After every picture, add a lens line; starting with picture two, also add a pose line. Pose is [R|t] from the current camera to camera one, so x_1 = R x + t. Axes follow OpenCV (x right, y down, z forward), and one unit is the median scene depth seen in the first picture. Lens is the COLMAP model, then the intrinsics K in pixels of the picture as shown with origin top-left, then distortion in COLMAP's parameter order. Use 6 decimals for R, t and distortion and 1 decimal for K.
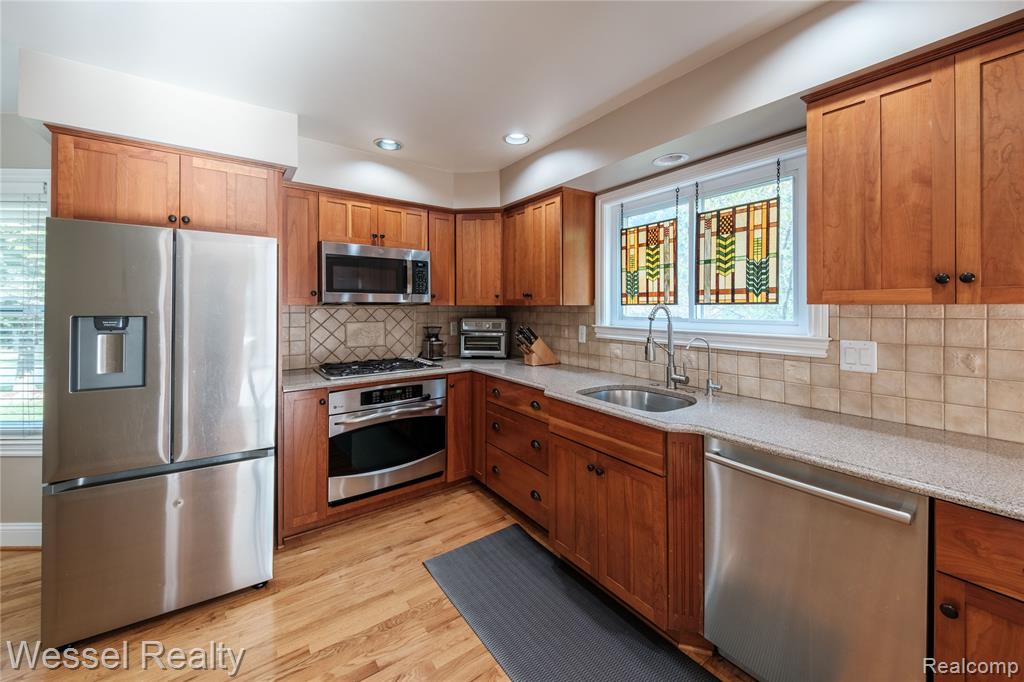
lens RADIAL K [[385.6, 0, 511.0], [0, 385.6, 307.2], [0, 0, 1]] dist [0.000545, -0.000035]
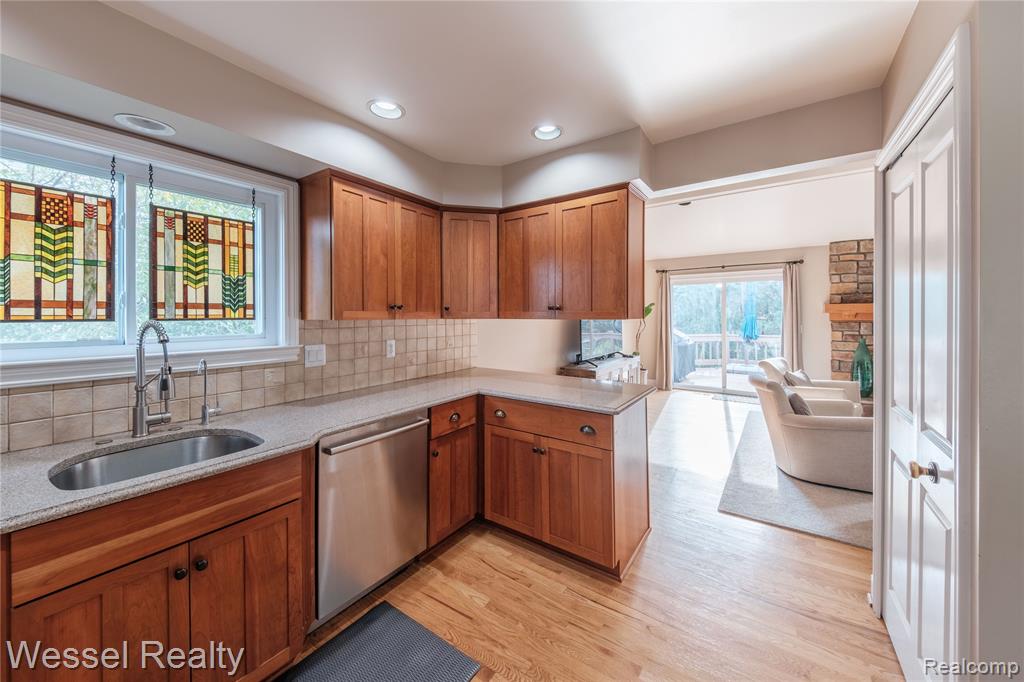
lens RADIAL K [[362.4, 0, 513.8], [0, 362.4, 318.2], [0, 0, 1]] dist [-0.017380, -0.000063]
pose [[-0.344168, -0.001311, 0.938907, -0.476636], [0.006558, 0.999971, 0.003801, -0.009895], [-0.938885, 0.007465, -0.344149, 0.592715]]
